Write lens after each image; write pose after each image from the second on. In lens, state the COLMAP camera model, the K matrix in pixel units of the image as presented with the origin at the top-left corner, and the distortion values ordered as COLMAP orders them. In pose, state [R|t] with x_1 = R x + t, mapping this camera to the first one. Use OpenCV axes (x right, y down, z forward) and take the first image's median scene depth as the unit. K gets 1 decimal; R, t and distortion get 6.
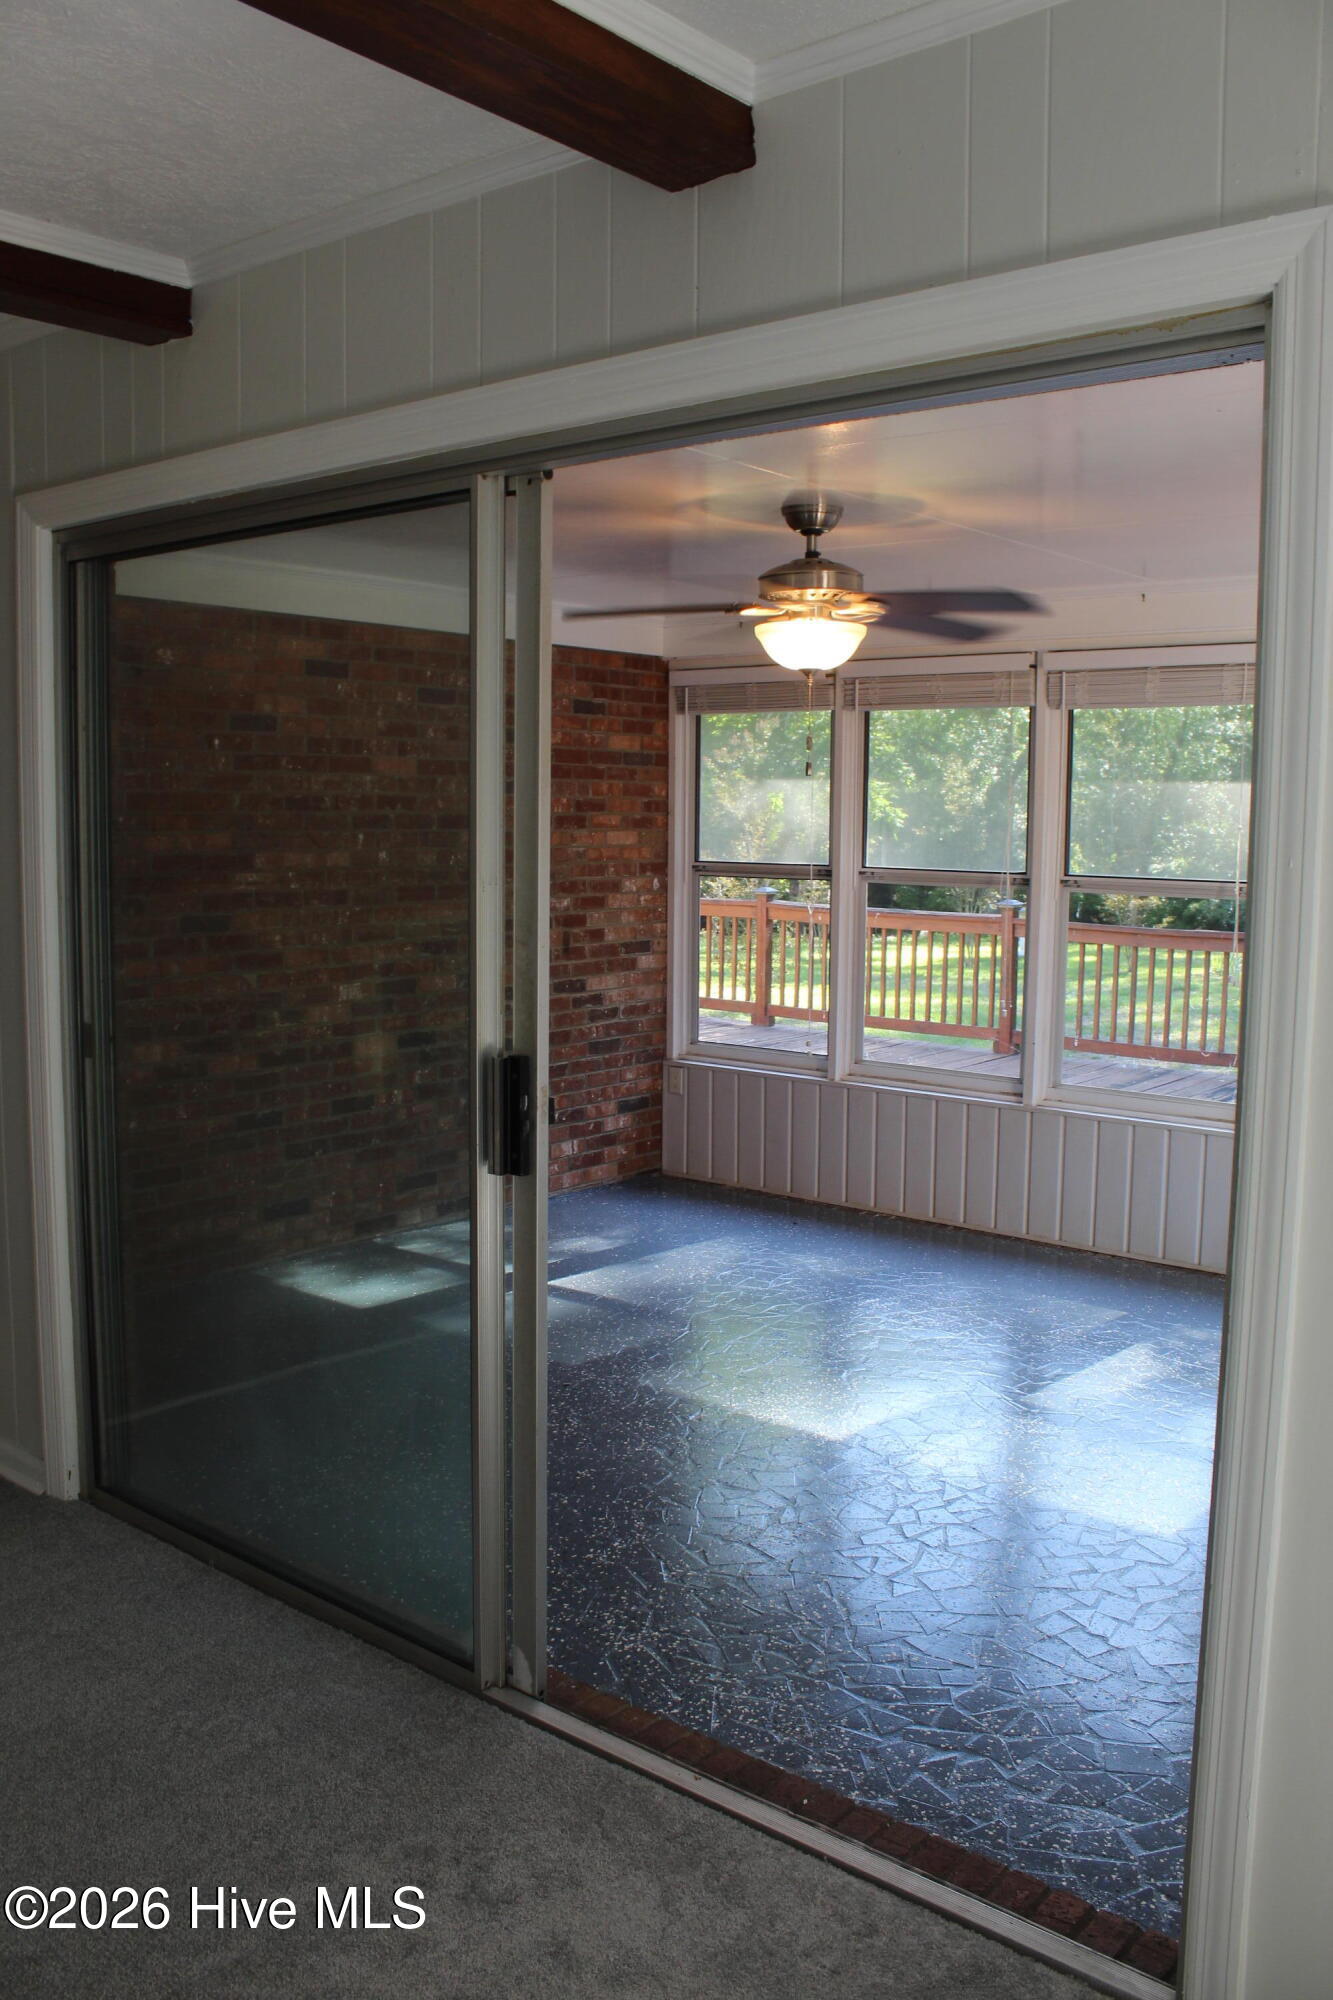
lens RADIAL K [[1685.6, 0, 666.5], [0, 1685.6, 1000.0], [0, 0, 1]] dist [-0.173830, 0.303671]
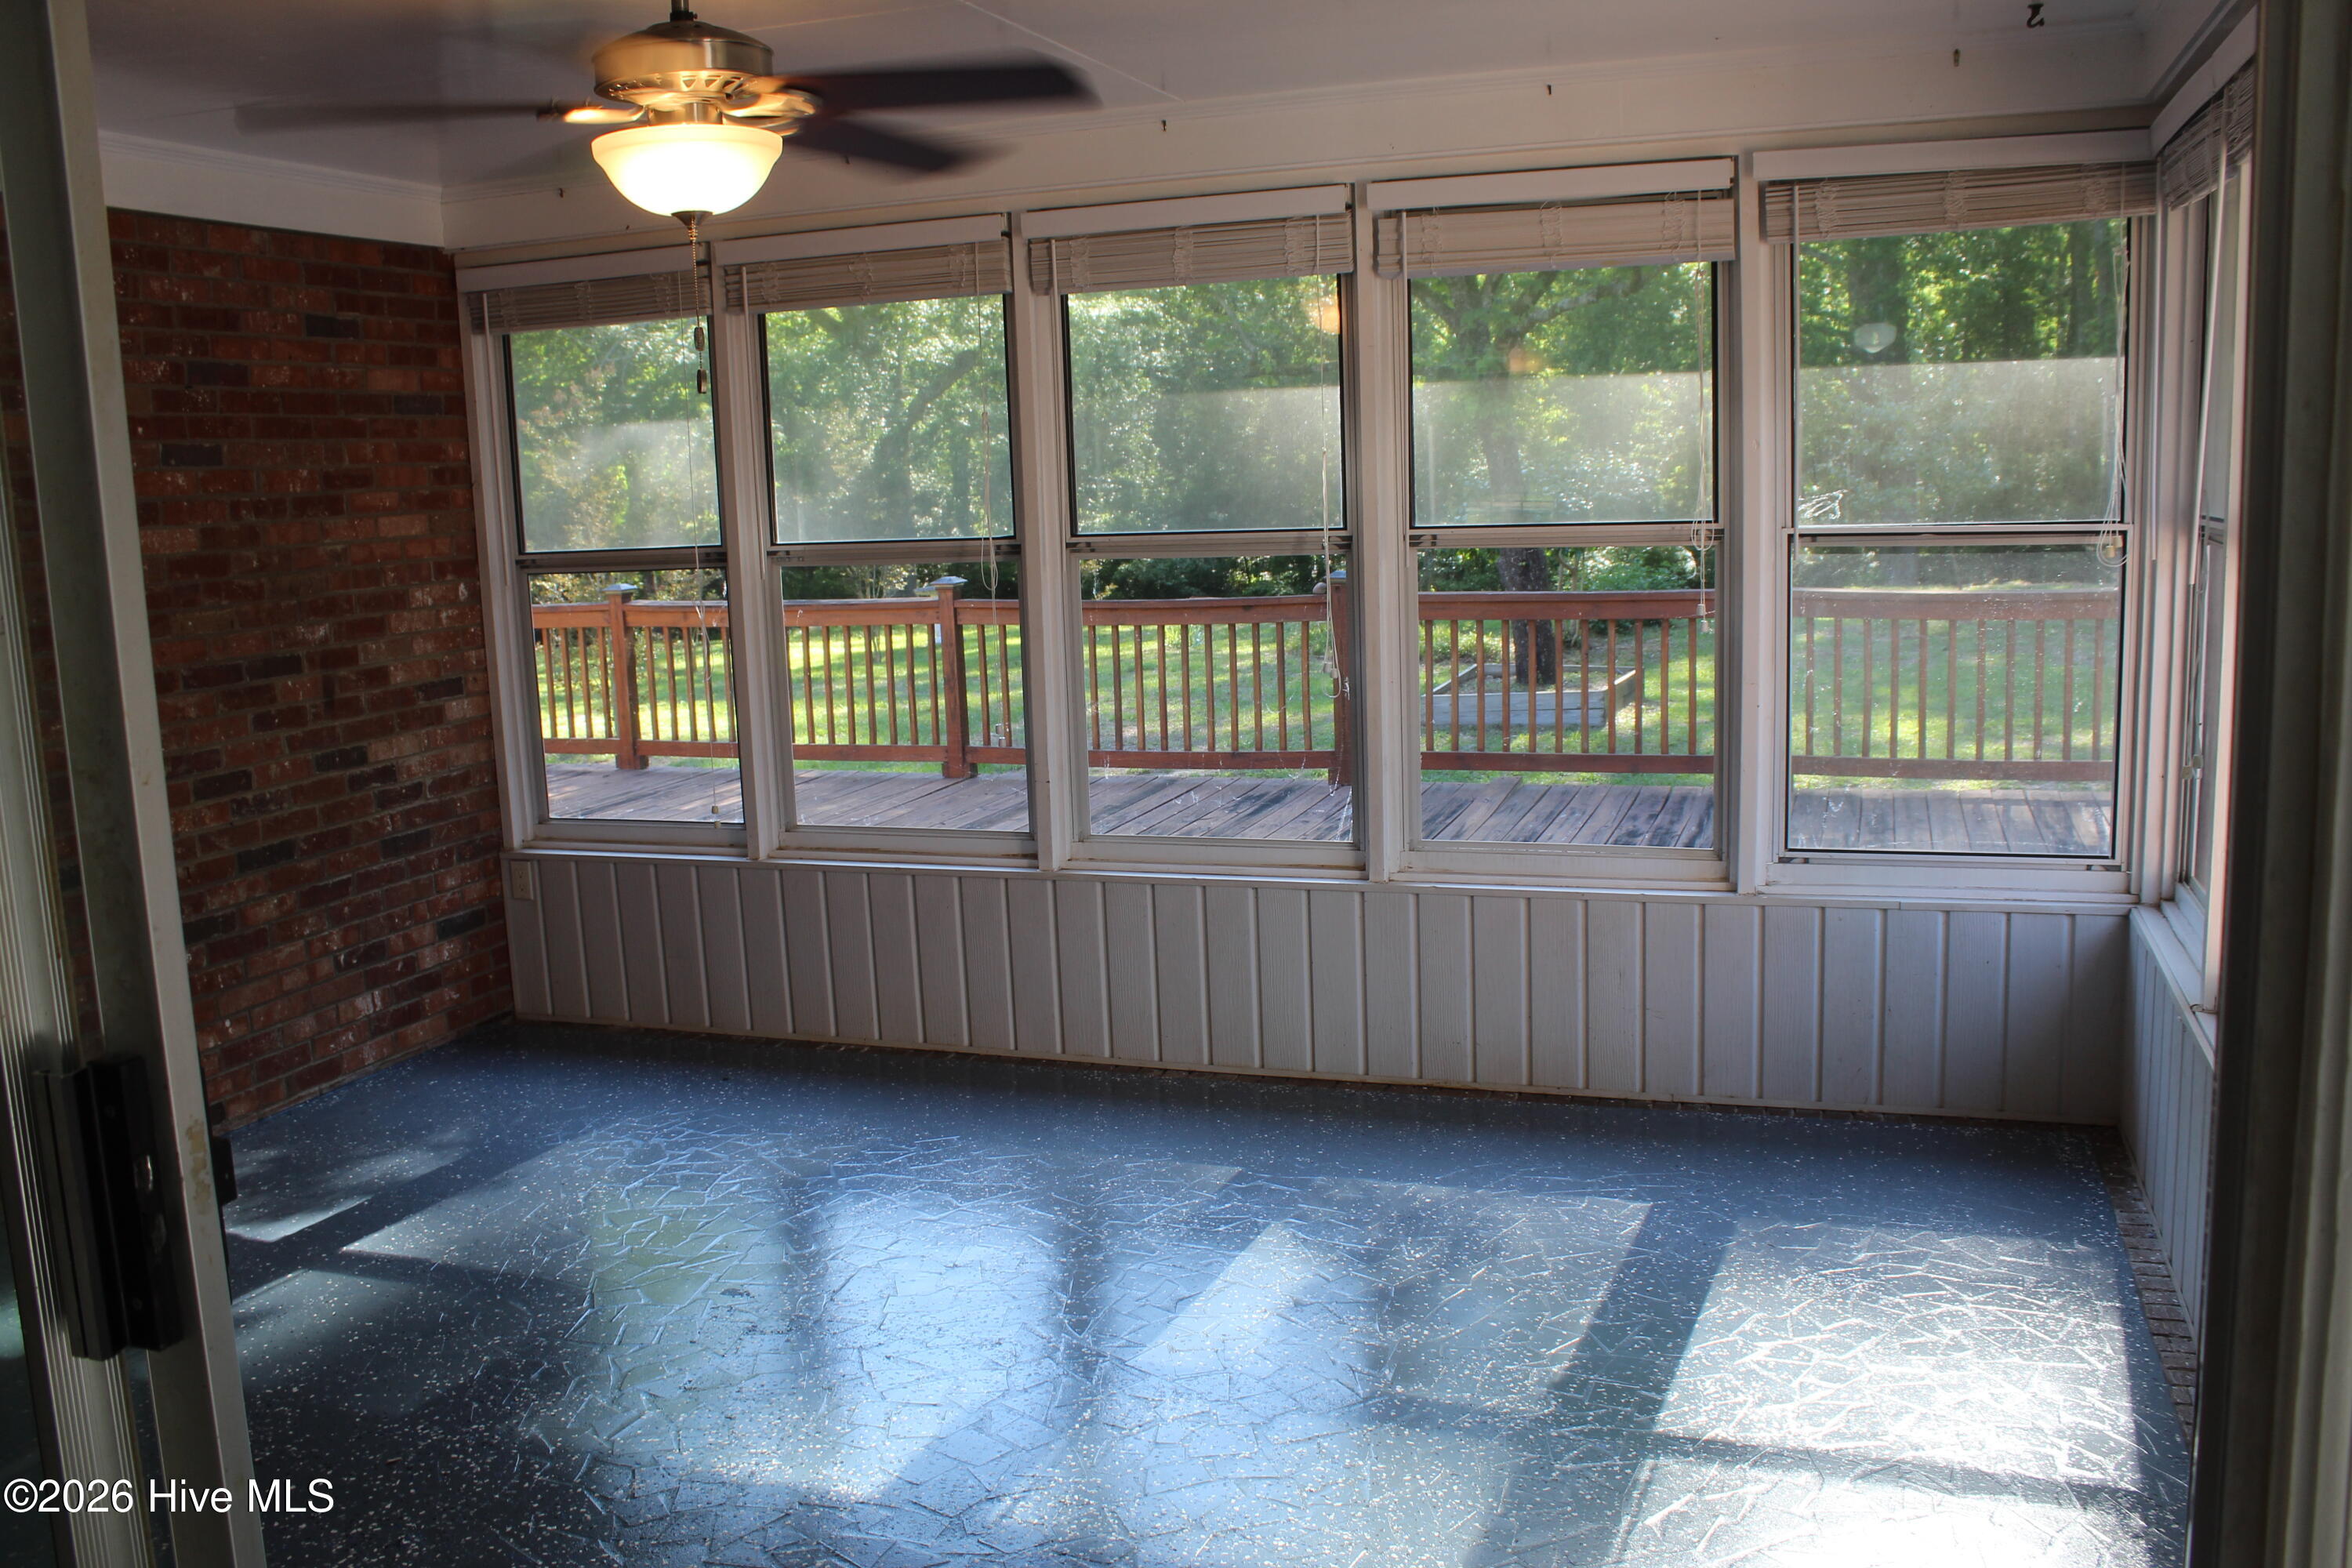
lens RADIAL K [[1958.9, 0, 1176.0], [0, 1958.9, 784.0], [0, 0, 1]] dist [-0.163750, 0.131366]
pose [[0.939910, -0.098407, 0.326933, 0.003894], [0.083787, 0.994763, 0.058543, -0.015210], [-0.330981, -0.027633, 0.943233, 0.205489]]
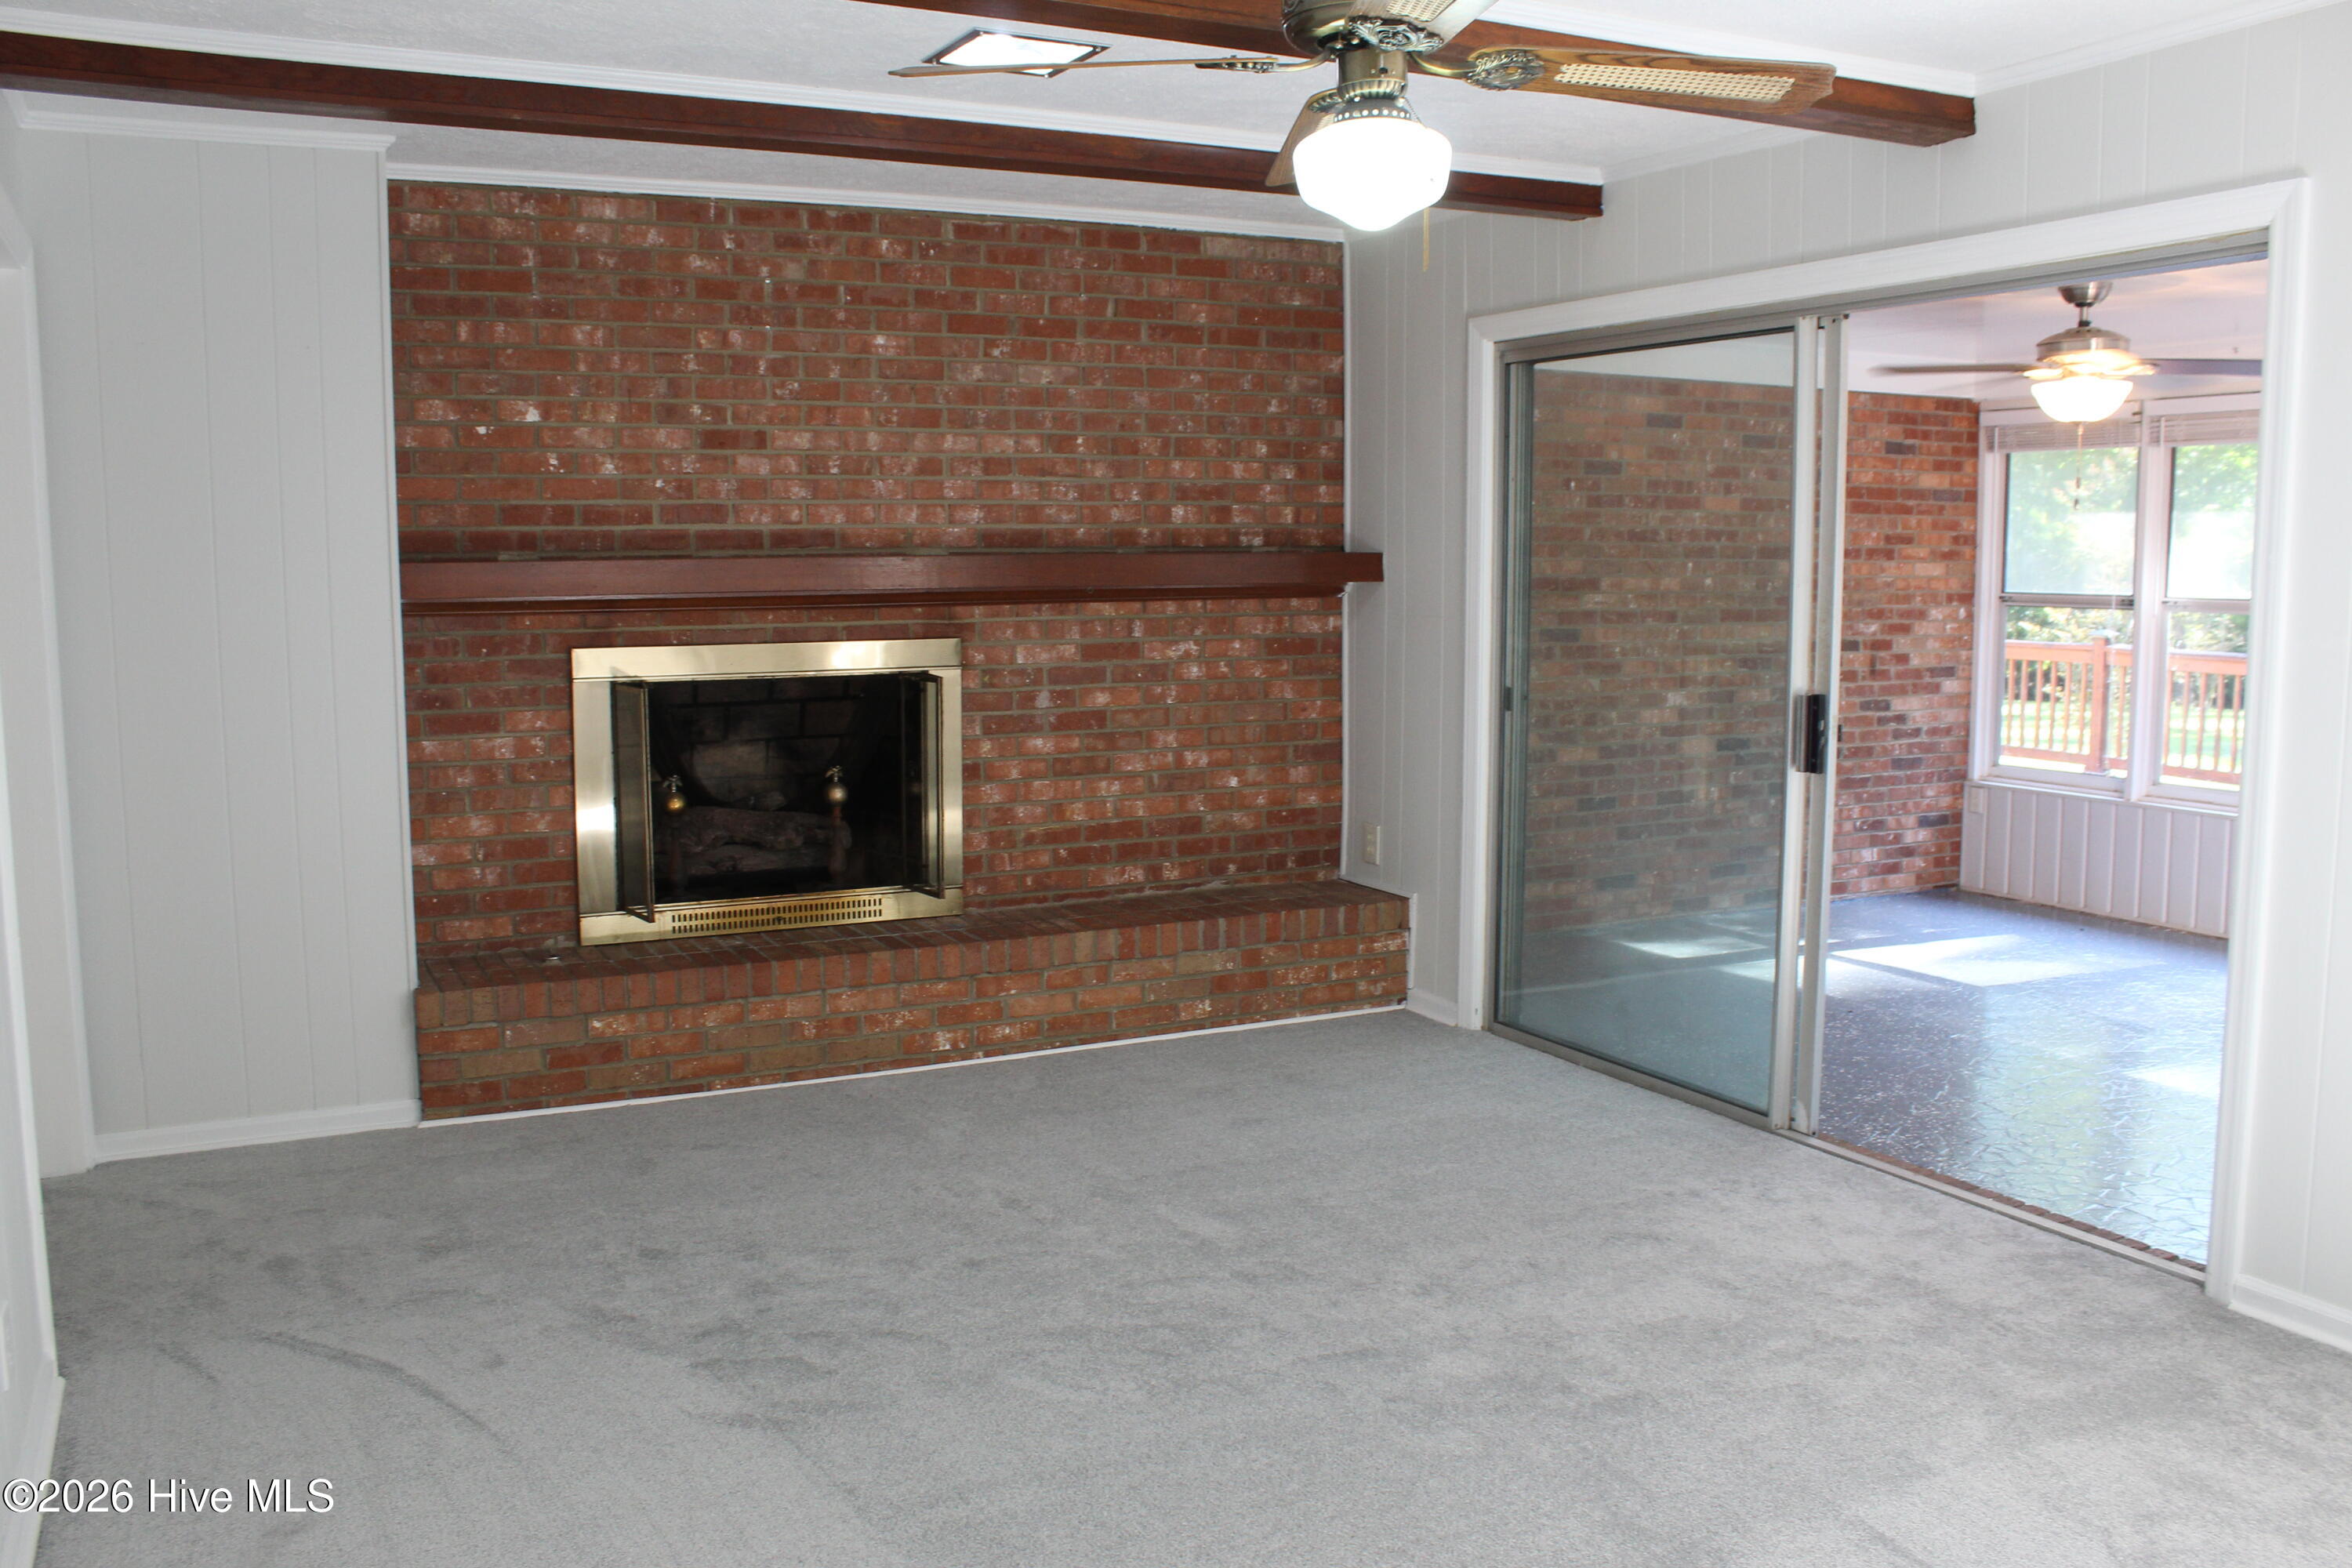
lens RADIAL K [[2013.6, 0, 1176.0], [0, 2013.6, 784.0], [0, 0, 1]] dist [-0.155143, 0.150077]
pose [[0.917330, 0.035188, -0.396571, 0.038426], [-0.034619, 0.999364, 0.008595, 0.048942], [0.396621, 0.005844, 0.917964, -0.363960]]
